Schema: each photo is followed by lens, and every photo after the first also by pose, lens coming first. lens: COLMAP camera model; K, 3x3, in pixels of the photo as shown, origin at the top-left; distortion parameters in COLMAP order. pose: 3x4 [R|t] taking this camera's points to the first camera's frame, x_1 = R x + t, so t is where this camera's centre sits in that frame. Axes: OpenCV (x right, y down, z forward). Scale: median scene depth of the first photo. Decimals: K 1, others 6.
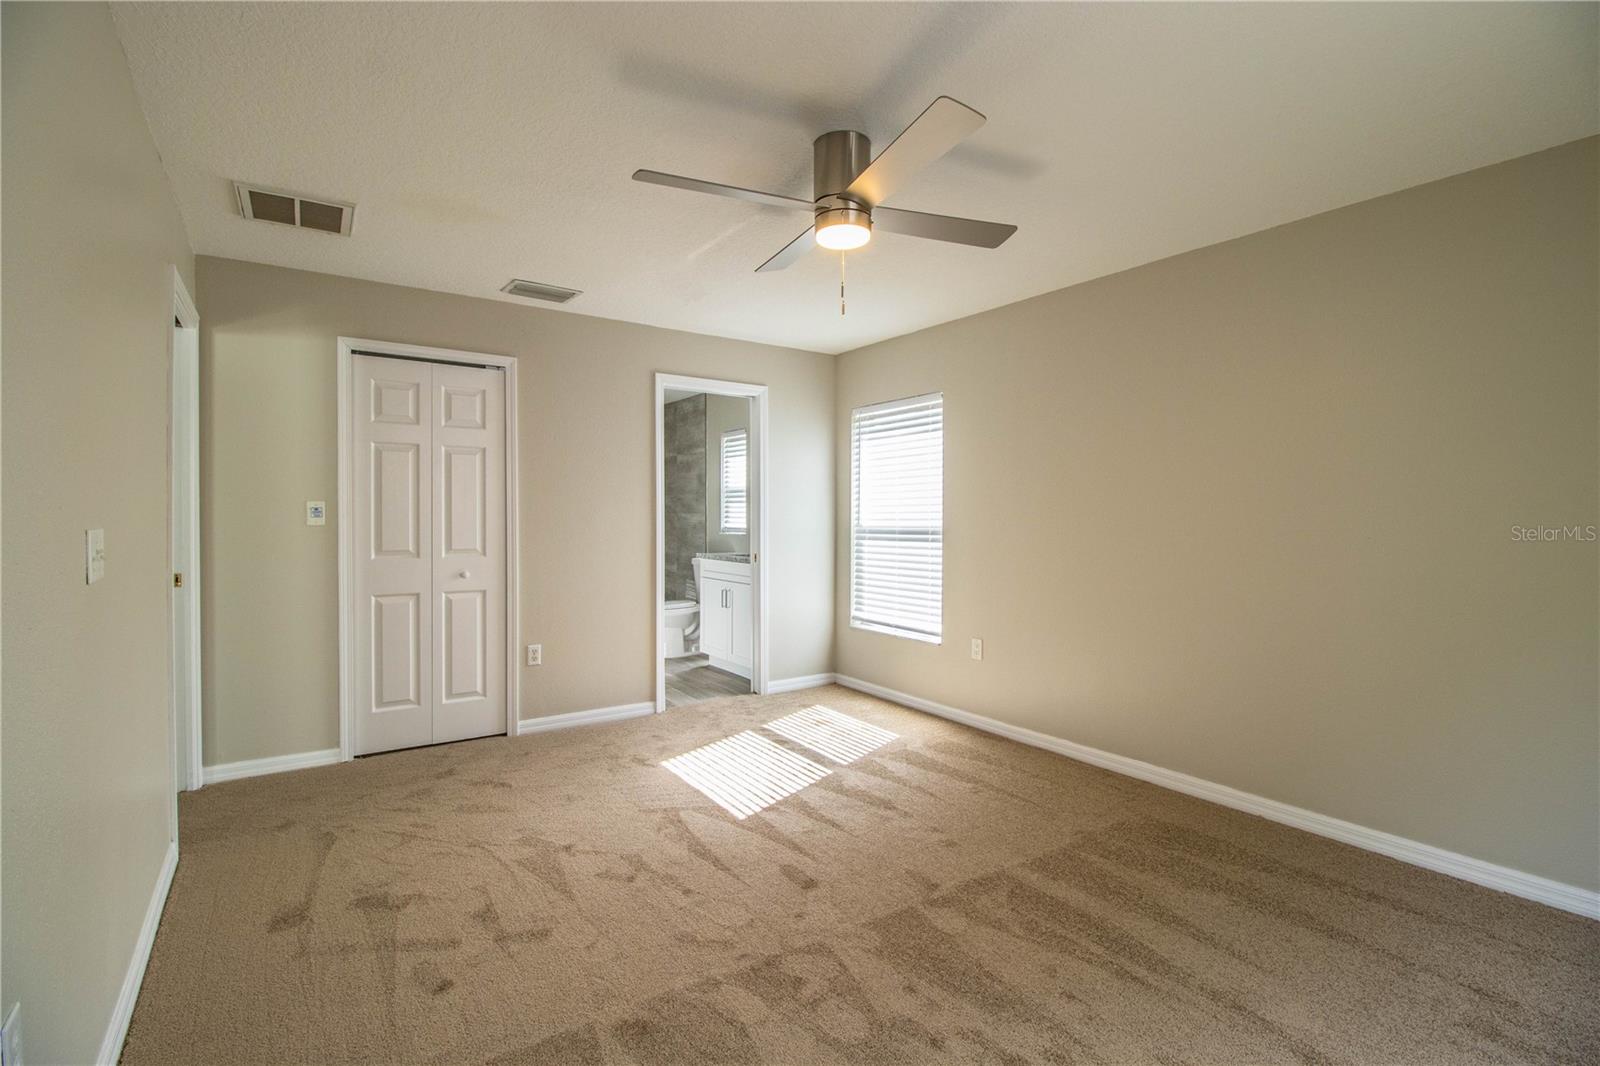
lens RADIAL K [[736.4, 0, 796.8], [0, 736.4, 522.1], [0, 0, 1]] dist [-0.006901, -0.009394]
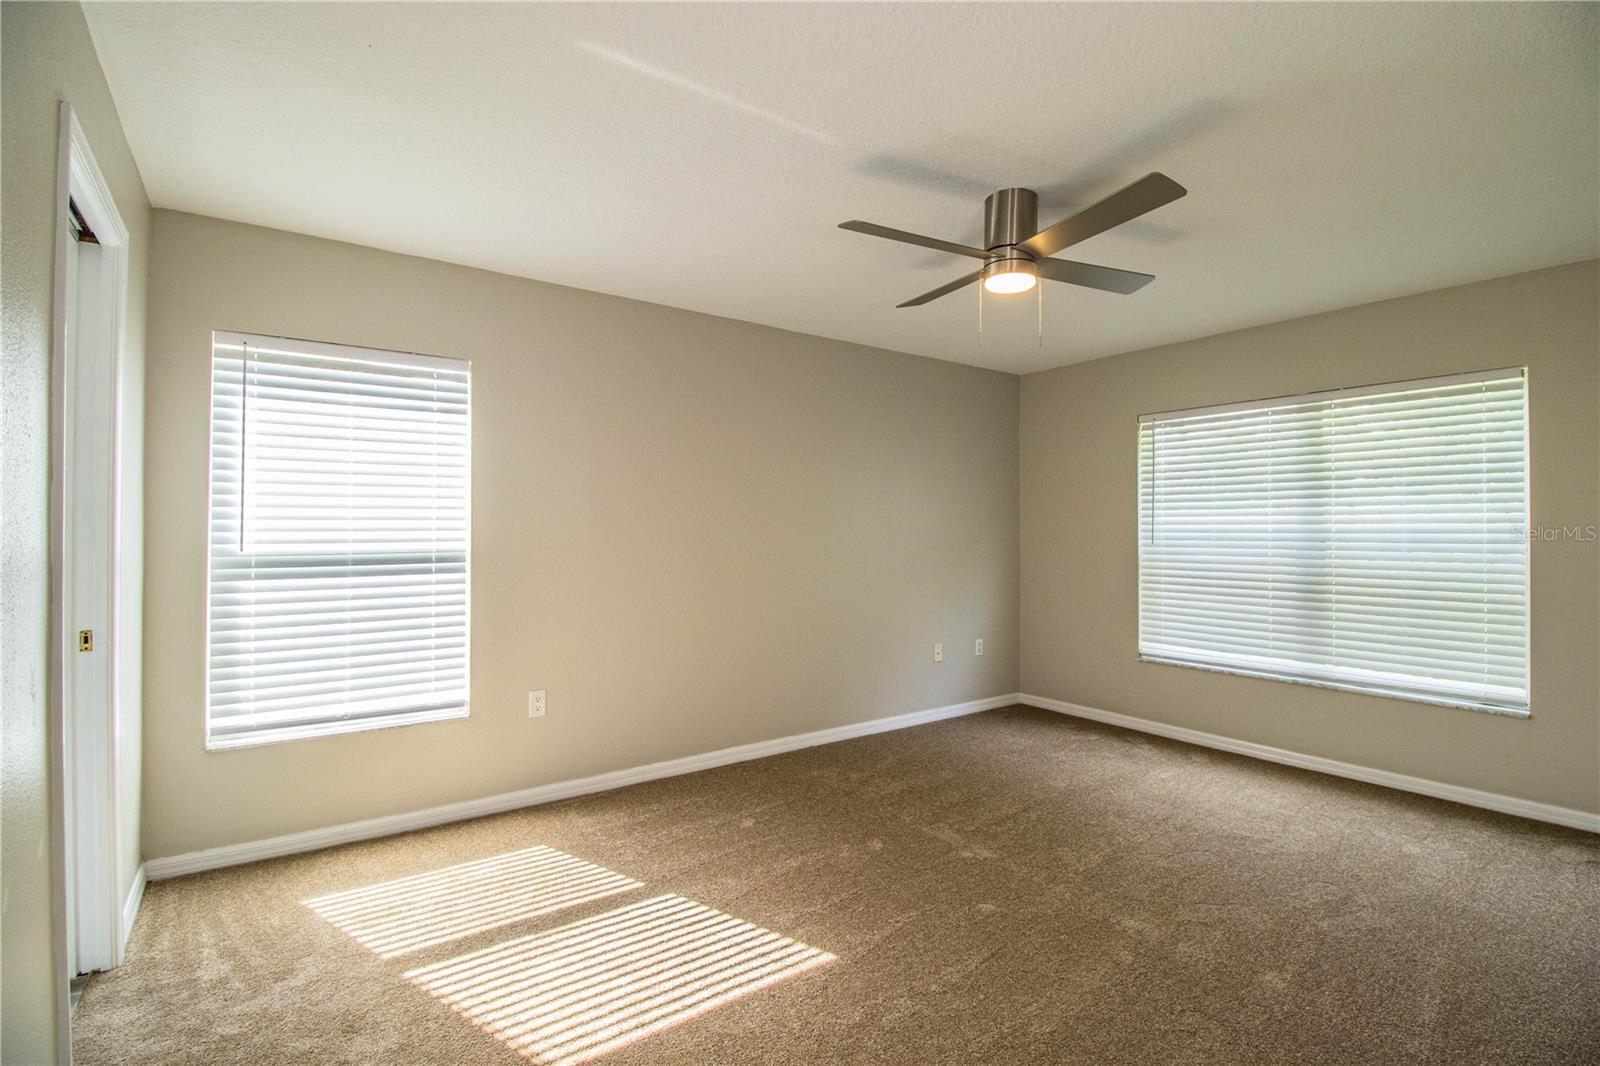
lens RADIAL K [[736.4, 0, 797.1], [0, 736.4, 537.1], [0, 0, 1]] dist [-0.006901, -0.009394]
pose [[-0.028138, 0.002504, 0.999601, -0.507579], [0.013753, 0.999903, -0.002117, -0.000359], [-0.999509, 0.013688, -0.028169, 0.684609]]
